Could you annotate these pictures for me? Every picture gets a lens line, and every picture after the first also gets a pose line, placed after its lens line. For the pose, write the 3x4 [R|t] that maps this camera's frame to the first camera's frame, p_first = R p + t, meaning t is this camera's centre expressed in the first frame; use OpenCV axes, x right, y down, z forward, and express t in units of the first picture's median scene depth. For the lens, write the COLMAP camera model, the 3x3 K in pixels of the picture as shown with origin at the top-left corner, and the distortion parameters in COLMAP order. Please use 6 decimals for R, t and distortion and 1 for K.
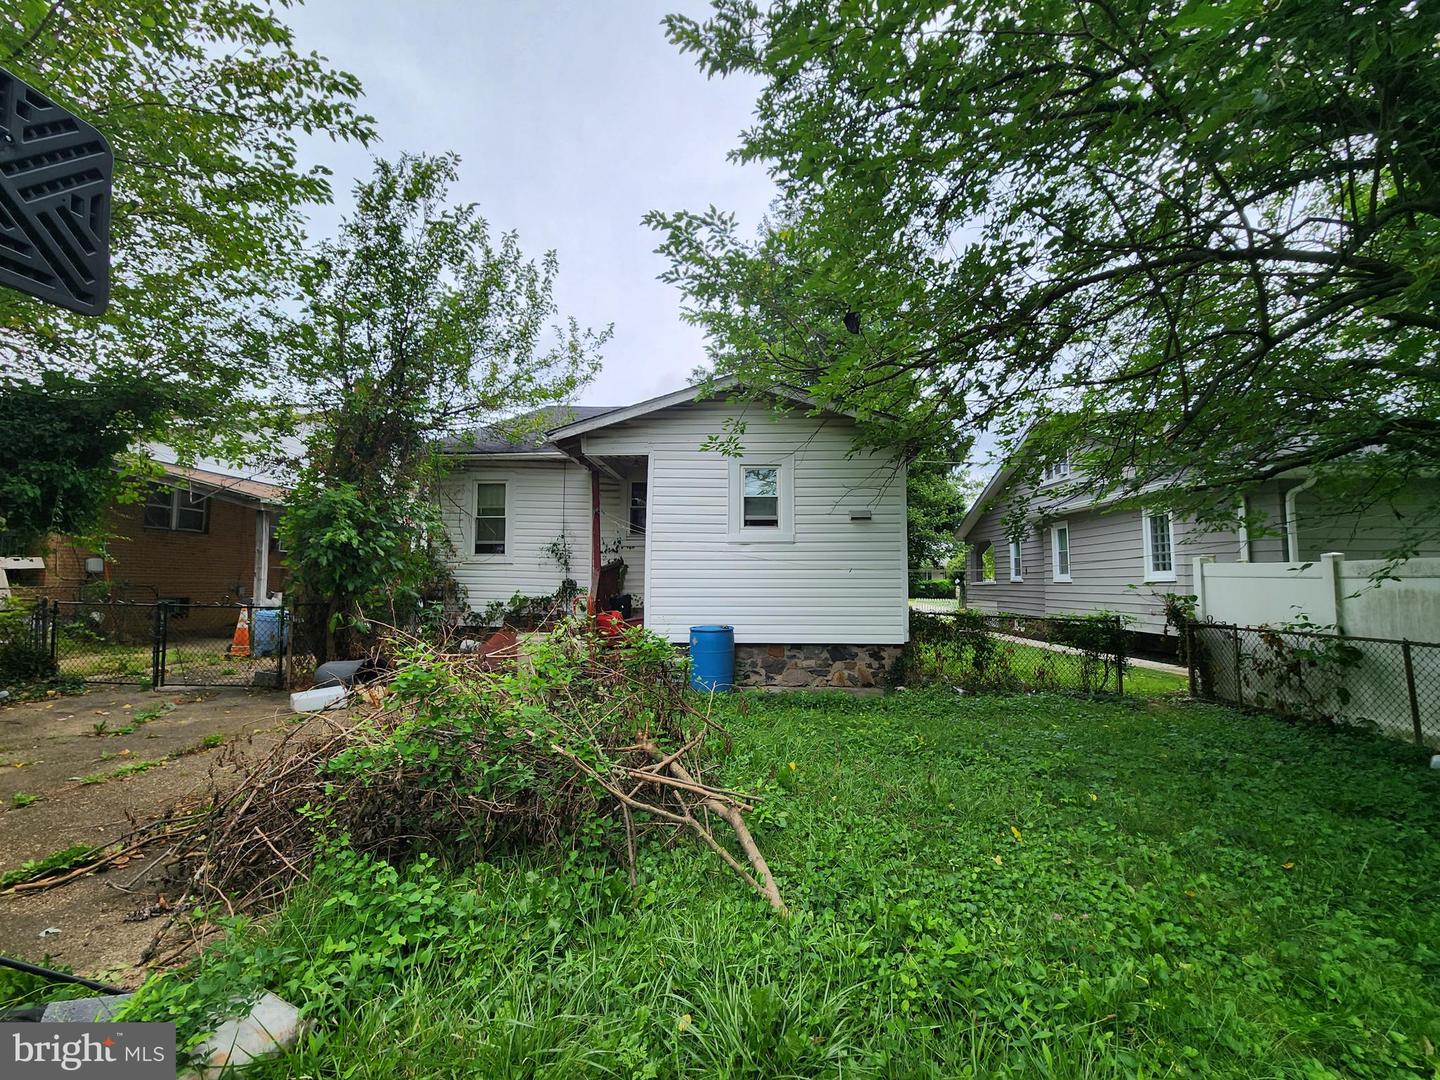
lens RADIAL K [[590.9, 0, 722.0], [0, 590.9, 541.0], [0, 0, 1]] dist [-0.001897, 0.000445]
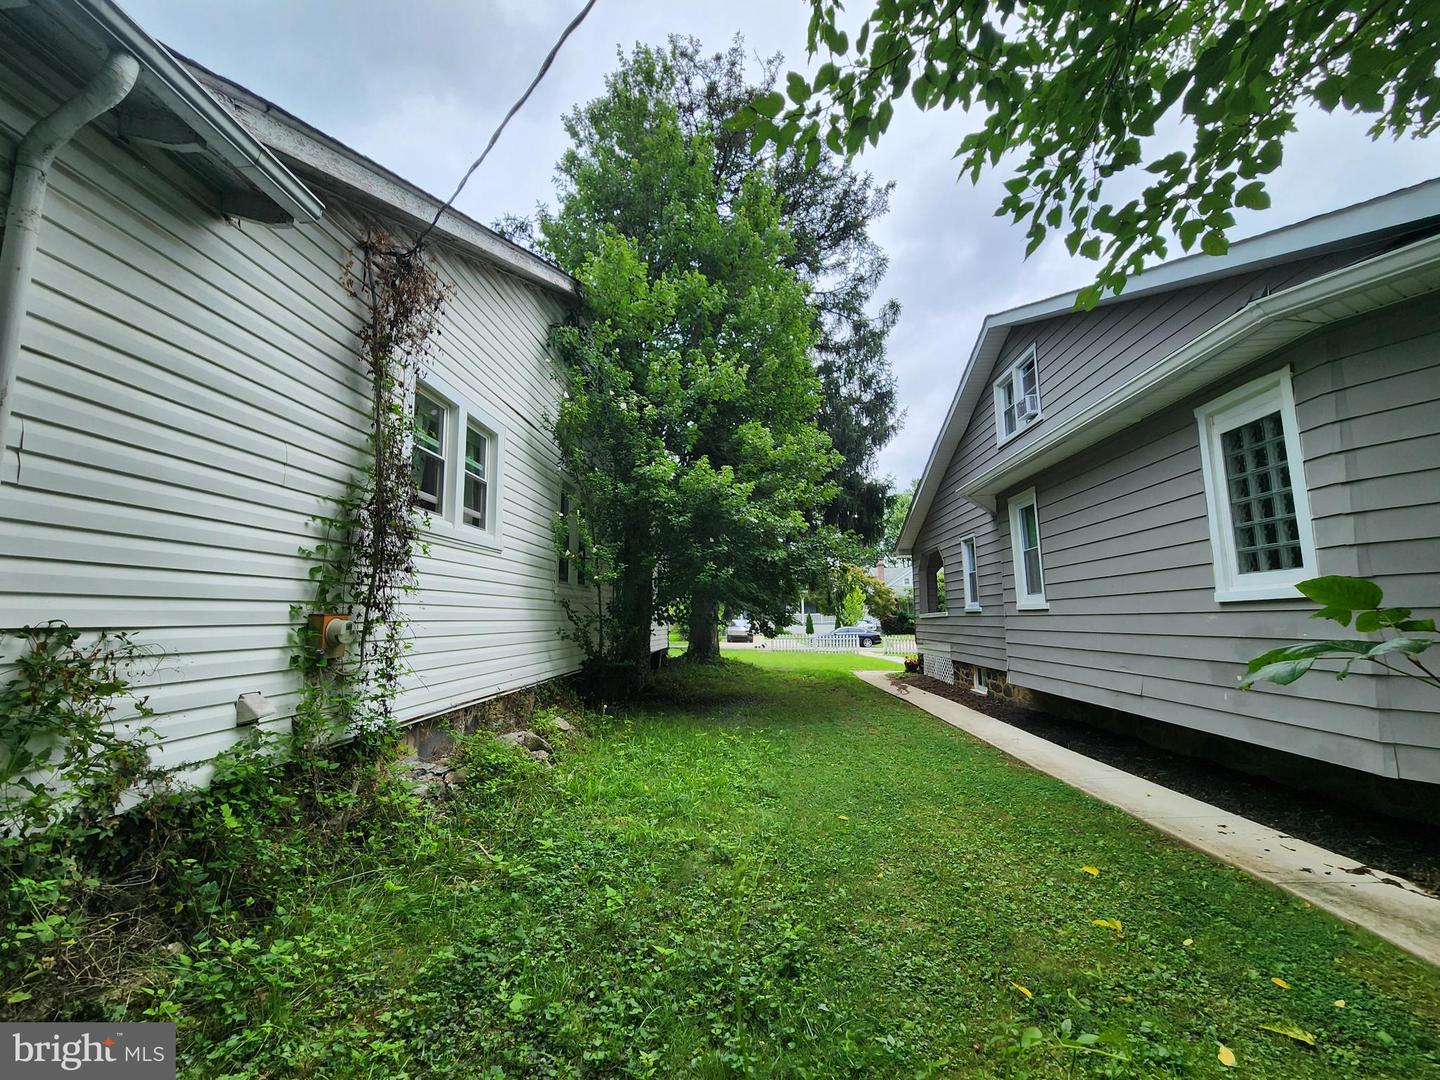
lens RADIAL K [[590.9, 0, 716.4], [0, 590.9, 541.2], [0, 0, 1]] dist [-0.001897, 0.000445]
pose [[0.999450, -0.019054, -0.027153, 0.322617], [0.017334, 0.997911, -0.062229, 0.038378], [0.028282, 0.061724, 0.997692, 0.486766]]
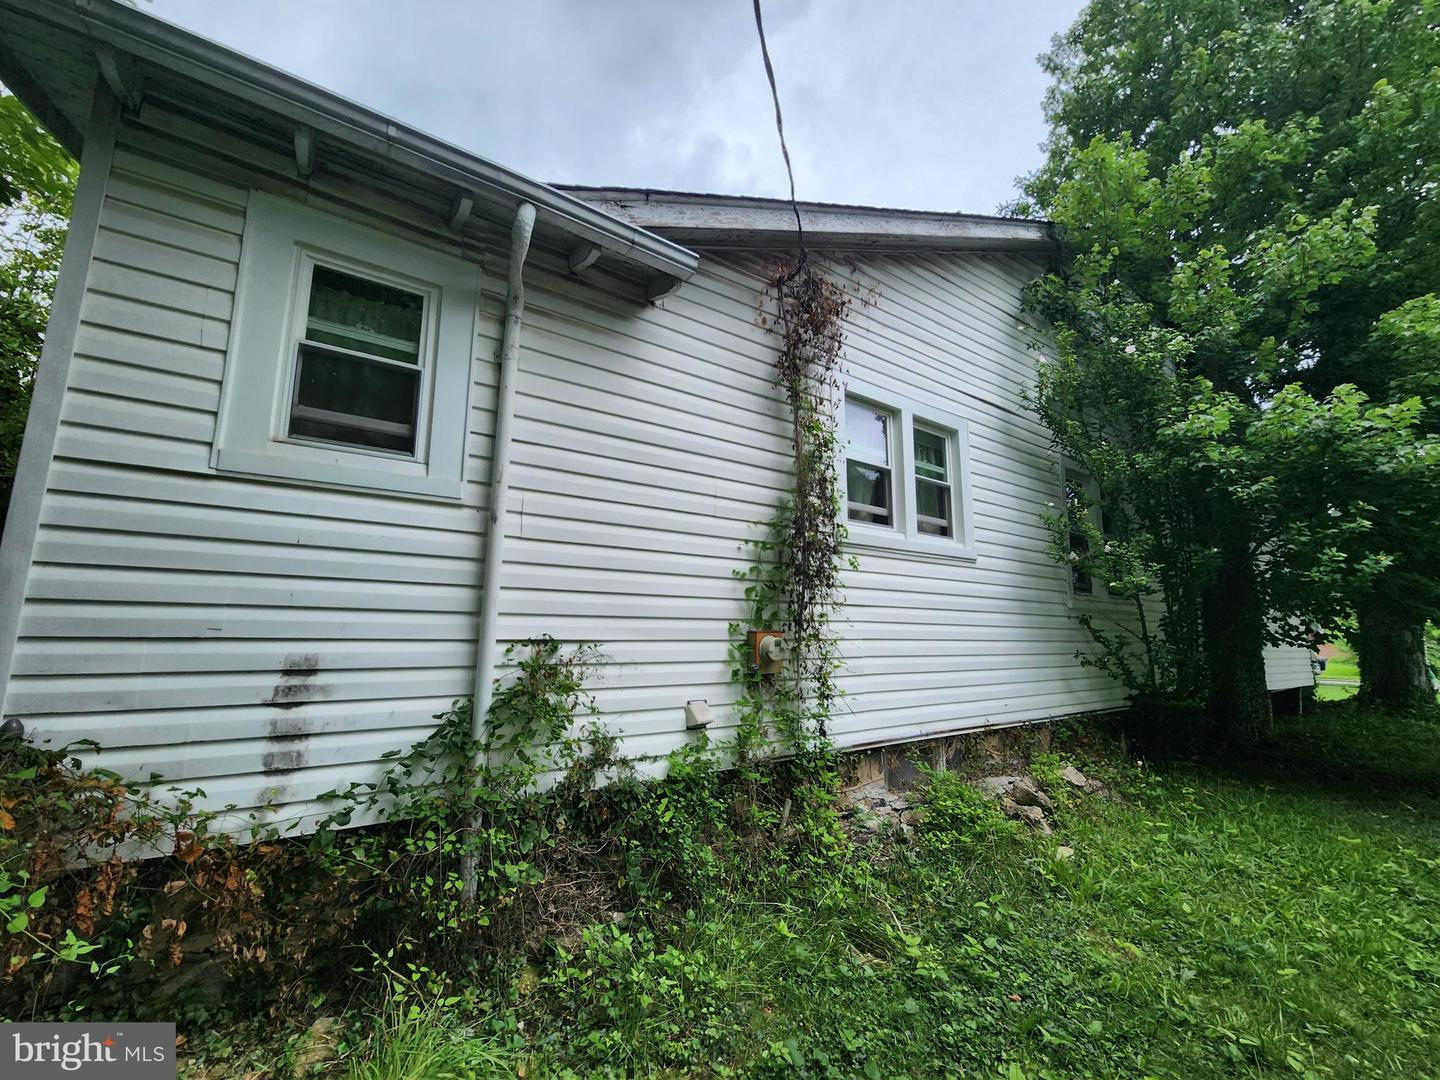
lens RADIAL K [[590.9, 0, 723.5], [0, 590.9, 542.5], [0, 0, 1]] dist [-0.001897, 0.000445]
pose [[0.611048, -0.128816, -0.781042, 0.427027], [0.050695, 0.991013, -0.123785, 0.056740], [0.789968, 0.036043, 0.612087, 0.746788]]
